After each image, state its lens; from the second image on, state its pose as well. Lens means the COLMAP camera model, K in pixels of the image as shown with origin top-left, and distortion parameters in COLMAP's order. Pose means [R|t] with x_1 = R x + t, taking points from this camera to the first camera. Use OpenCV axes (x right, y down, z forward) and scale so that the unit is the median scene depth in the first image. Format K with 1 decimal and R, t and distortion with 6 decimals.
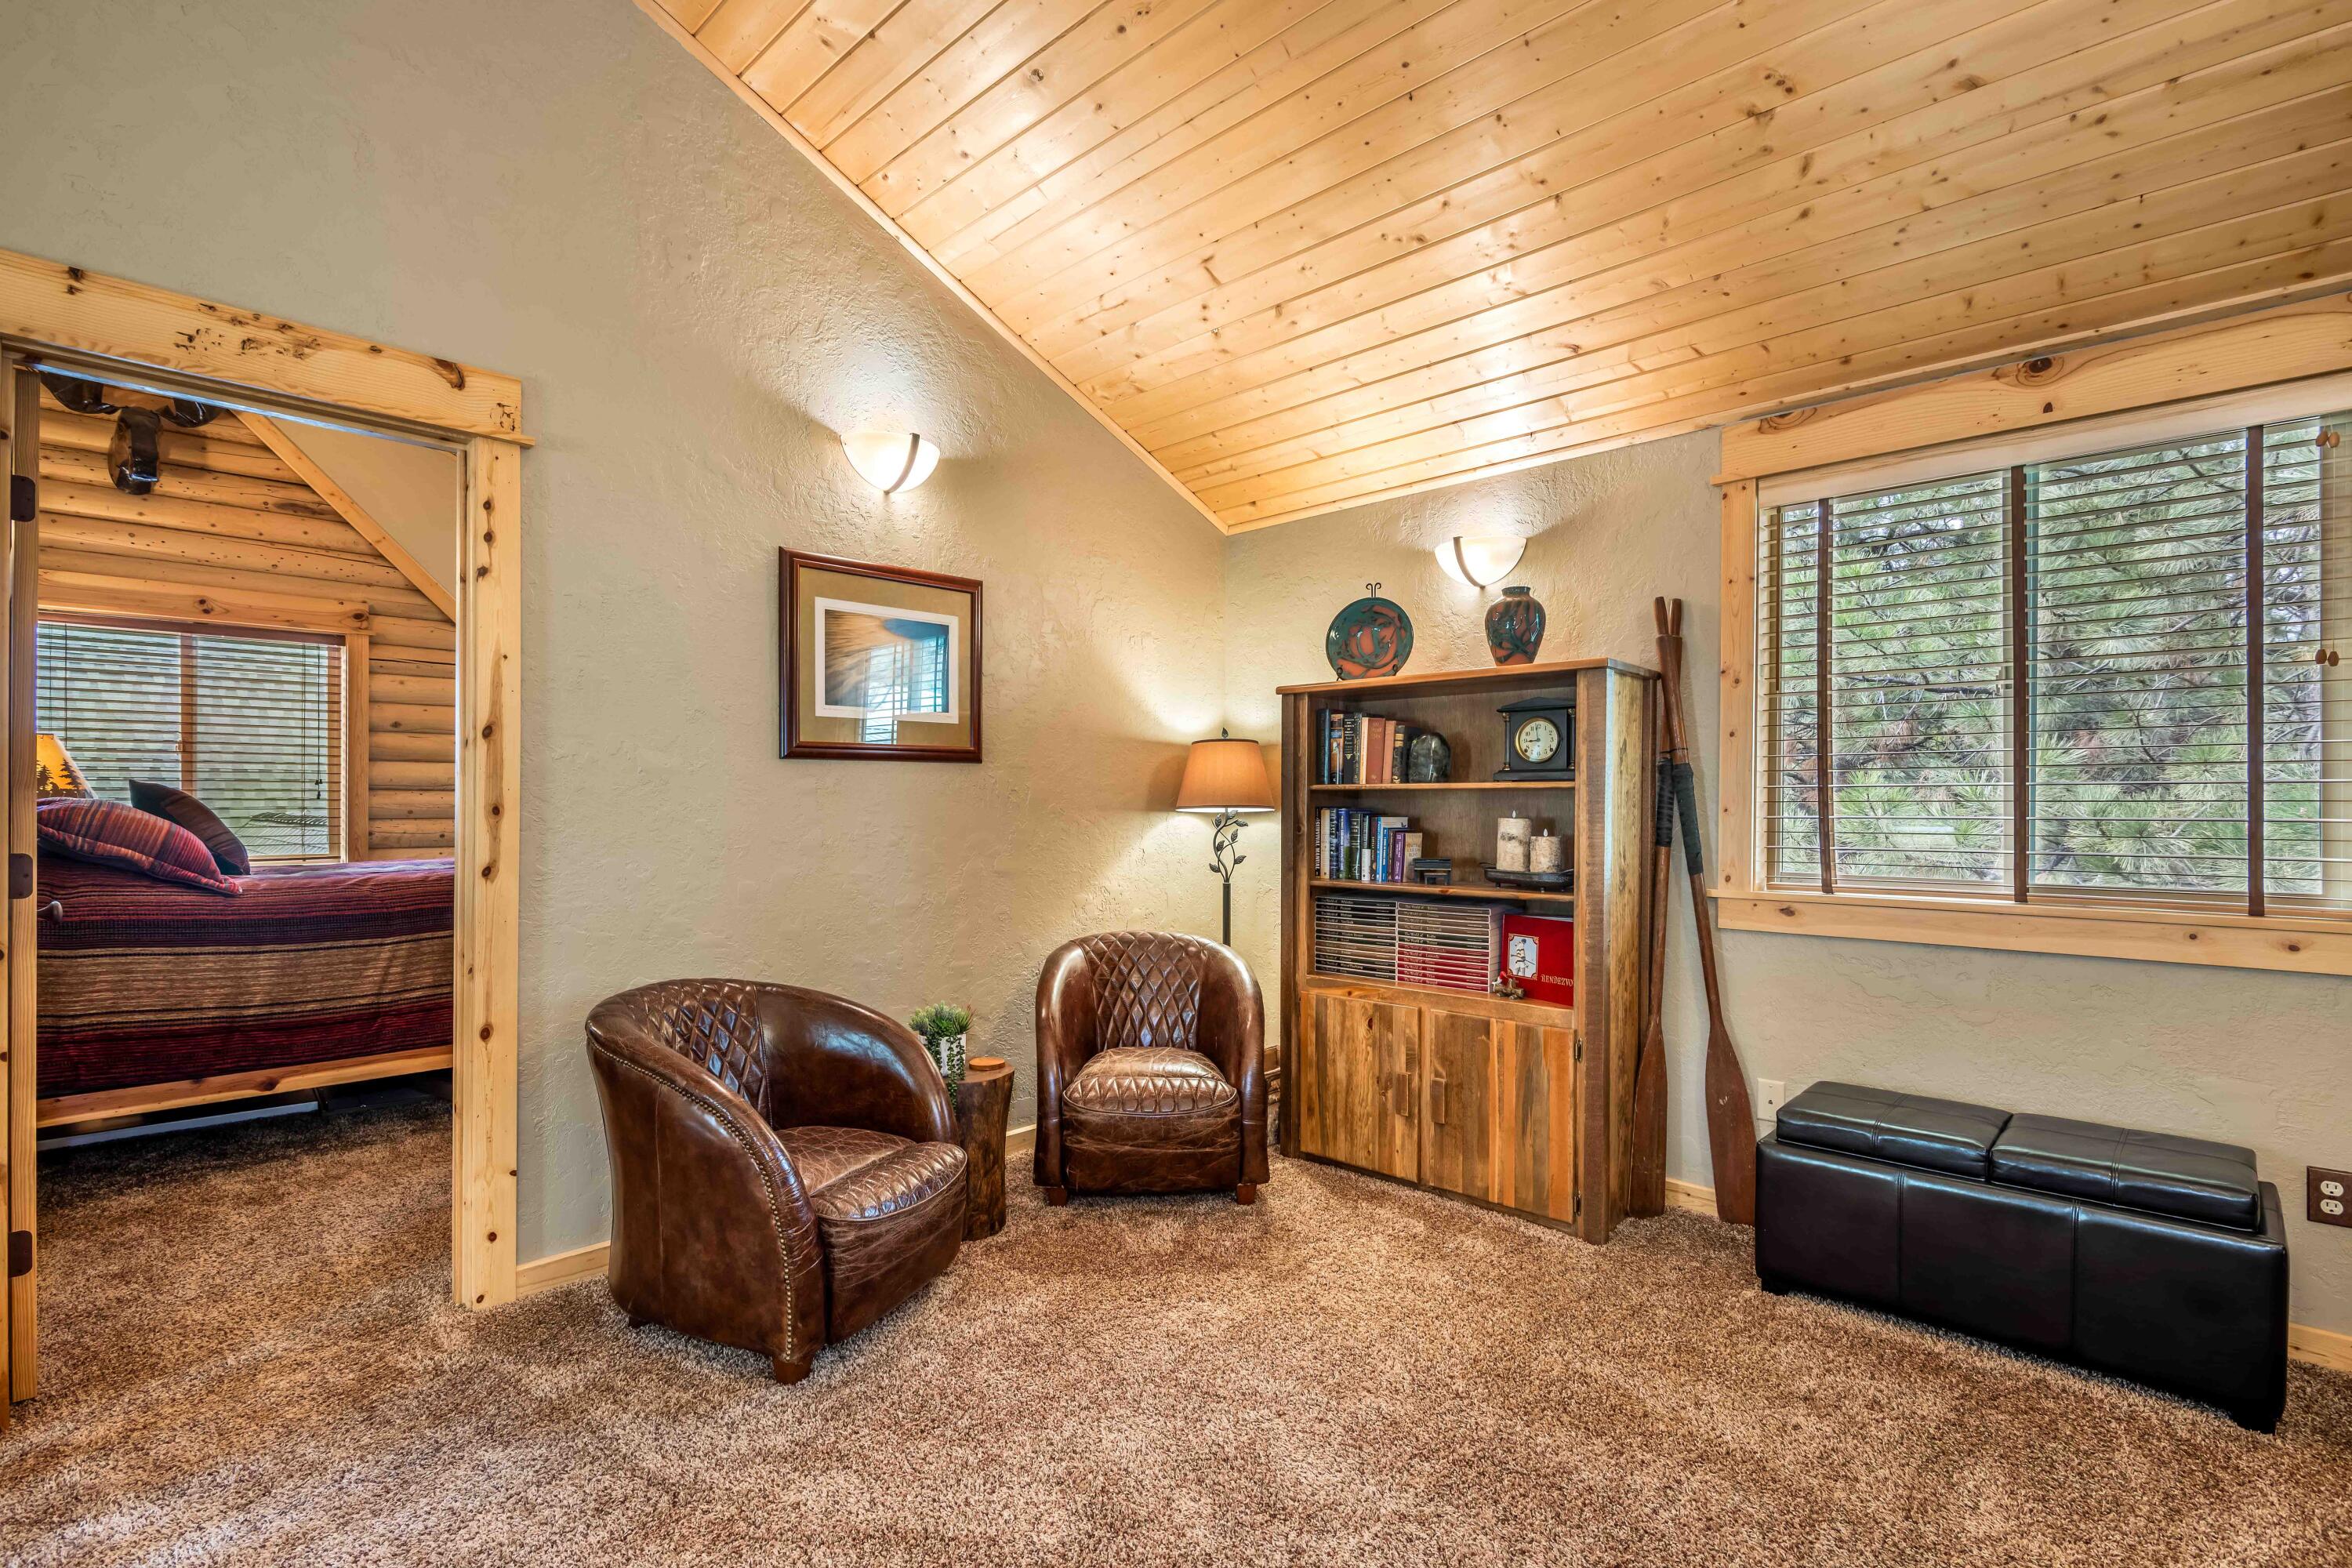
lens RADIAL K [[1096.5, 0, 1163.8], [0, 1096.5, 802.4], [0, 0, 1]] dist [-0.011357, -0.000827]
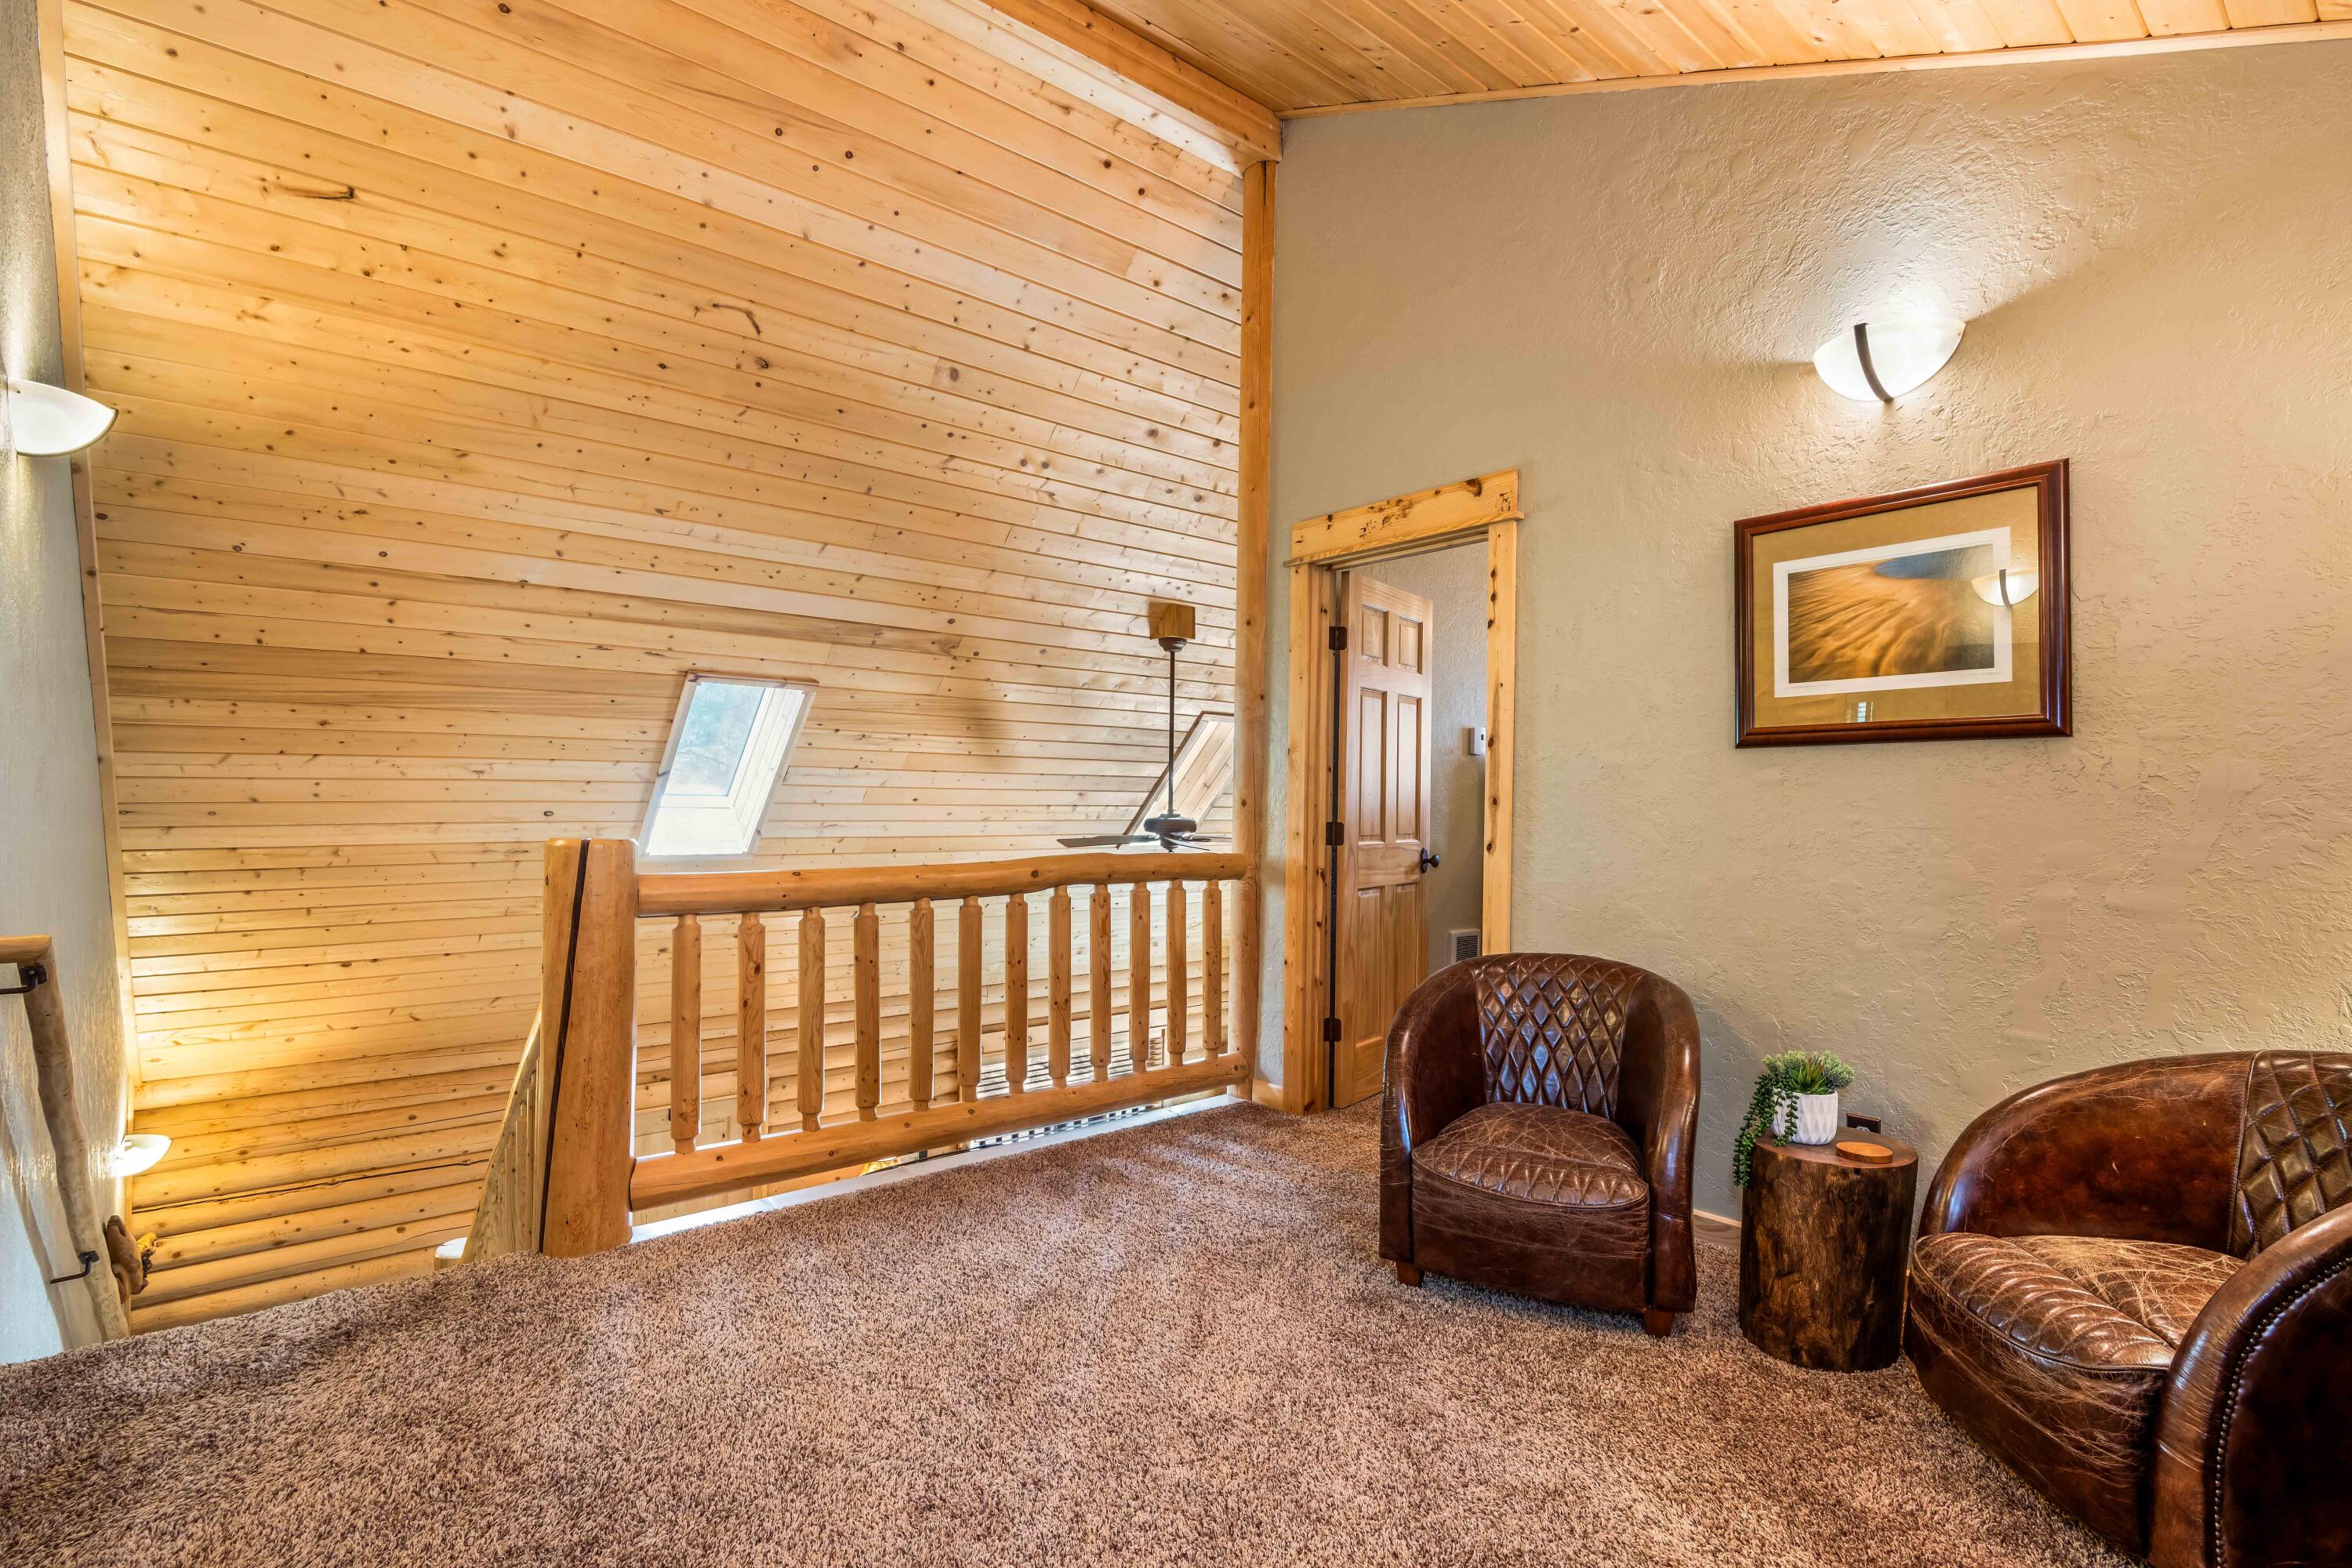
lens RADIAL K [[1096.5, 0, 1171.6], [0, 1096.5, 788.9], [0, 0, 1]] dist [-0.011357, -0.000827]
pose [[-0.110115, -0.016755, -0.993778, 0.613669], [-0.012915, 0.999798, -0.015425, 0.014495], [0.993835, 0.011136, -0.110310, 0.617488]]
